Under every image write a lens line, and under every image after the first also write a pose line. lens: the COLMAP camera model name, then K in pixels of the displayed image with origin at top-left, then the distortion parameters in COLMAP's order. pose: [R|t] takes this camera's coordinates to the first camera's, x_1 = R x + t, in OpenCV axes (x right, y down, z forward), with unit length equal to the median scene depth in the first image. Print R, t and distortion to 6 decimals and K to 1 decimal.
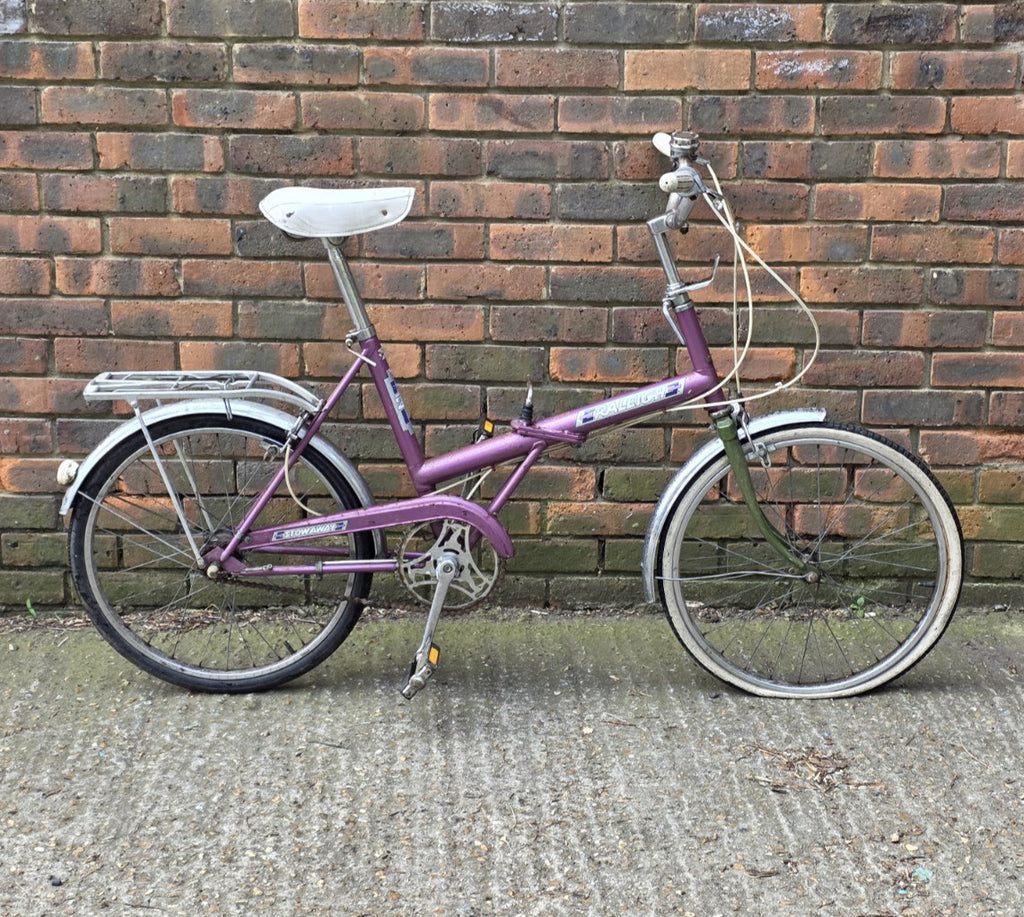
lens RADIAL K [[1947.3, 0, 557.4], [0, 1947.3, 416.7], [0, 0, 1]] dist [0.140024, 0.000000]
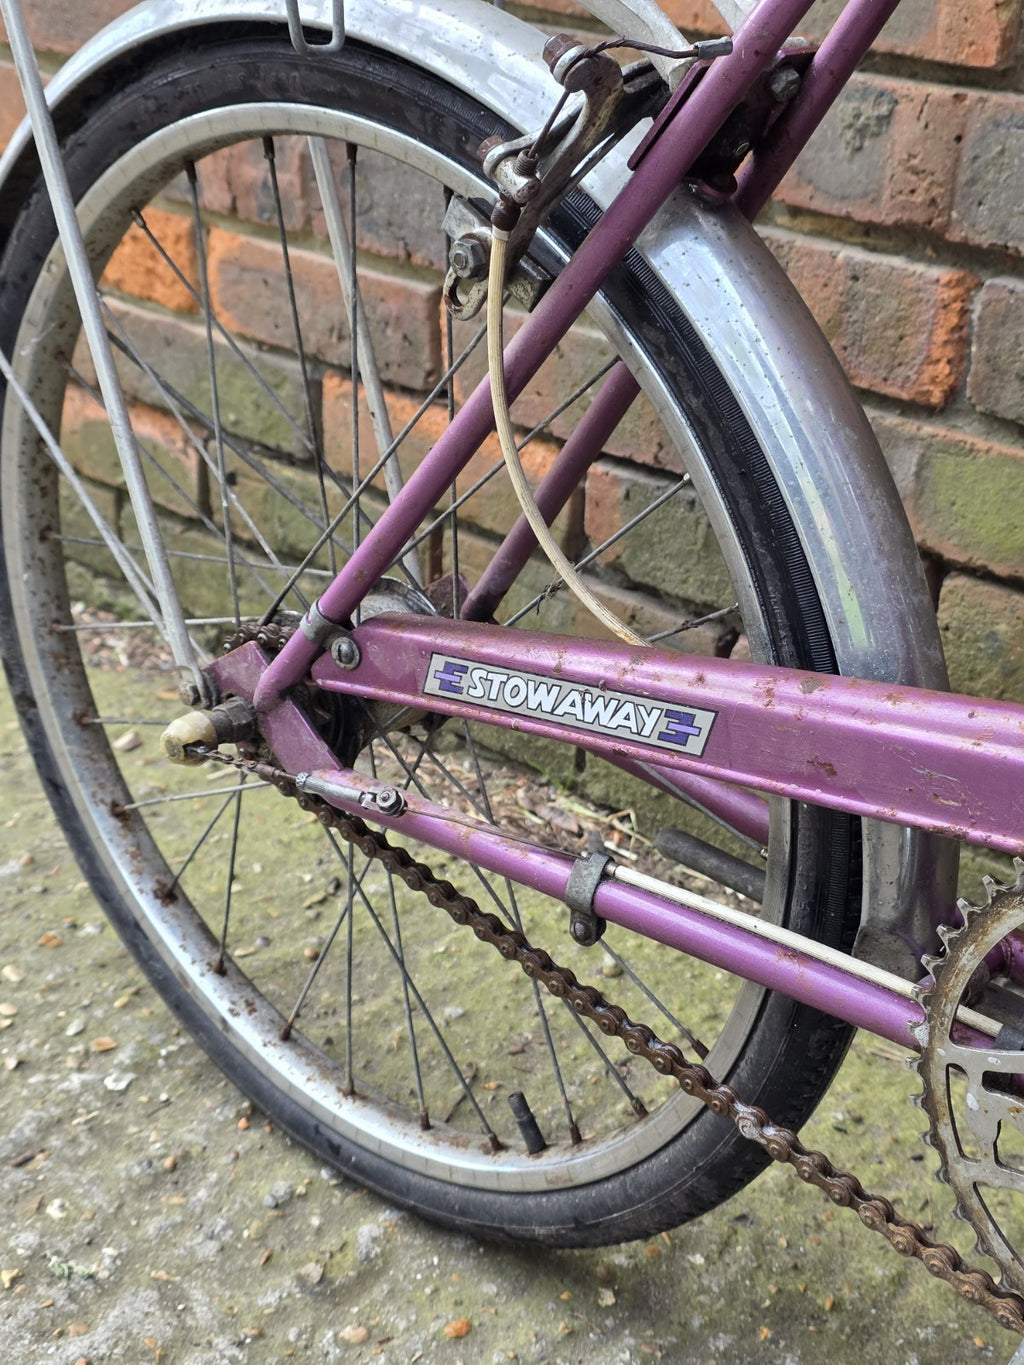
lens RADIAL K [[1860.1, 0, 519.3], [0, 1860.1, 683.2], [0, 0, 1]] dist [0.087281, 0.000000]
pose [[0.748864, 0.307717, -0.586953, -0.017670], [-0.225771, 0.951144, 0.210599, 0.016593], [0.623082, -0.025193, 0.781751, 0.808811]]
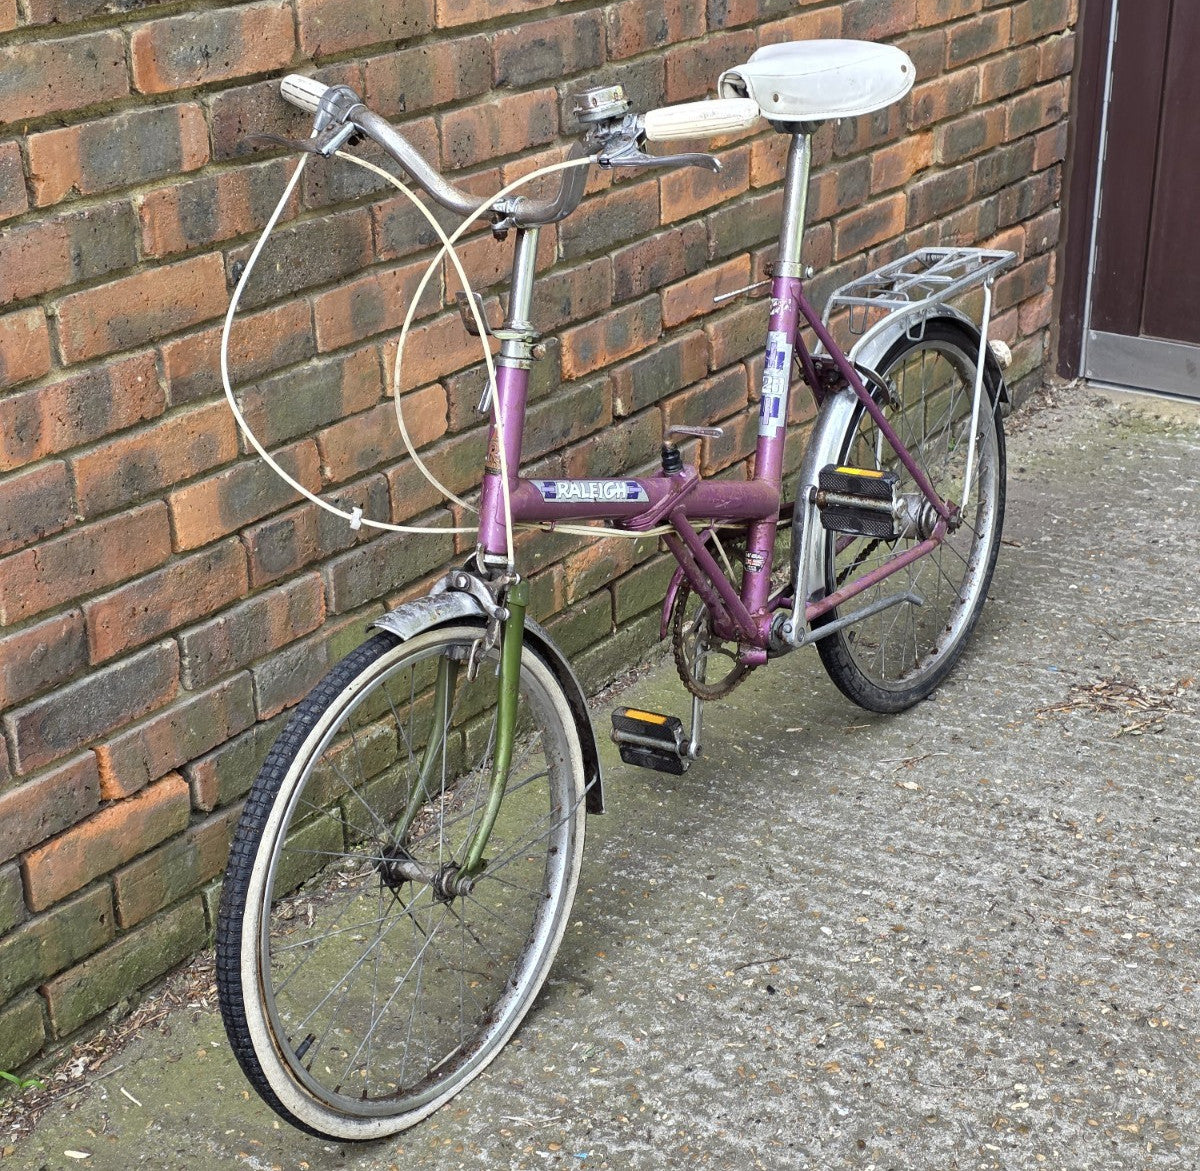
lens RADIAL K [[2151.5, 0, 606.4], [0, 2151.5, 597.0], [0, 0, 1]] dist [0.080068, 0.000000]
pose [[0.570940, -0.347077, 0.744019, -0.605241], [0.284063, 0.933783, 0.217617, -0.112576], [-0.770283, 0.087103, 0.631726, 0.538667]]
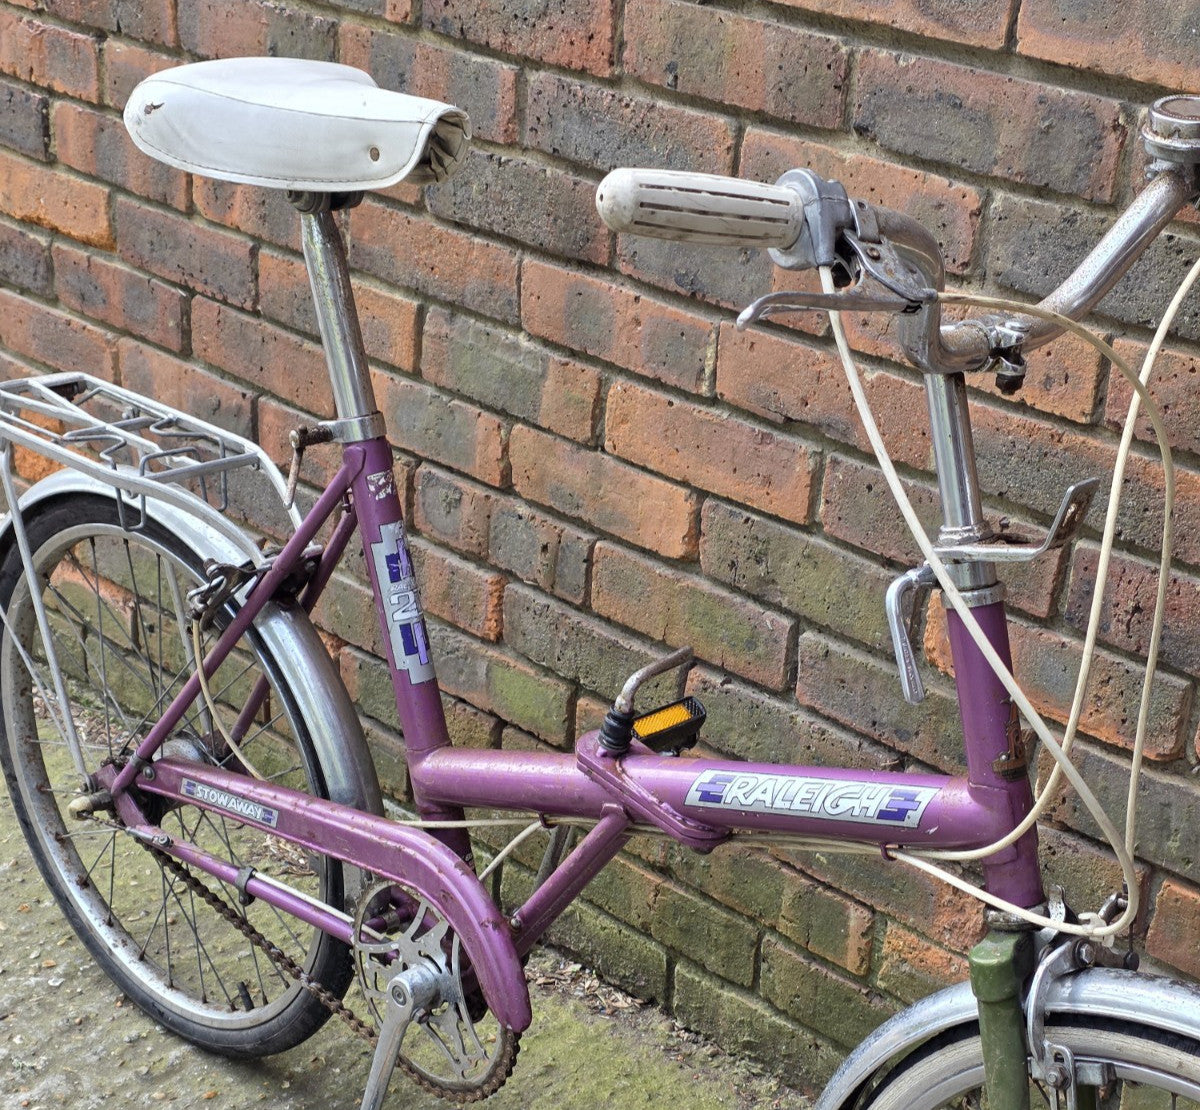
lens RADIAL K [[2165.8, 0, 623.4], [0, 2165.8, 708.0], [0, 0, 1]] dist [0.101712, 0.000000]
pose [[0.735853, 0.339393, -0.585945, 0.235472], [-0.256141, 0.940539, 0.223110, -0.101180], [0.626827, -0.014092, 0.779031, 0.617317]]
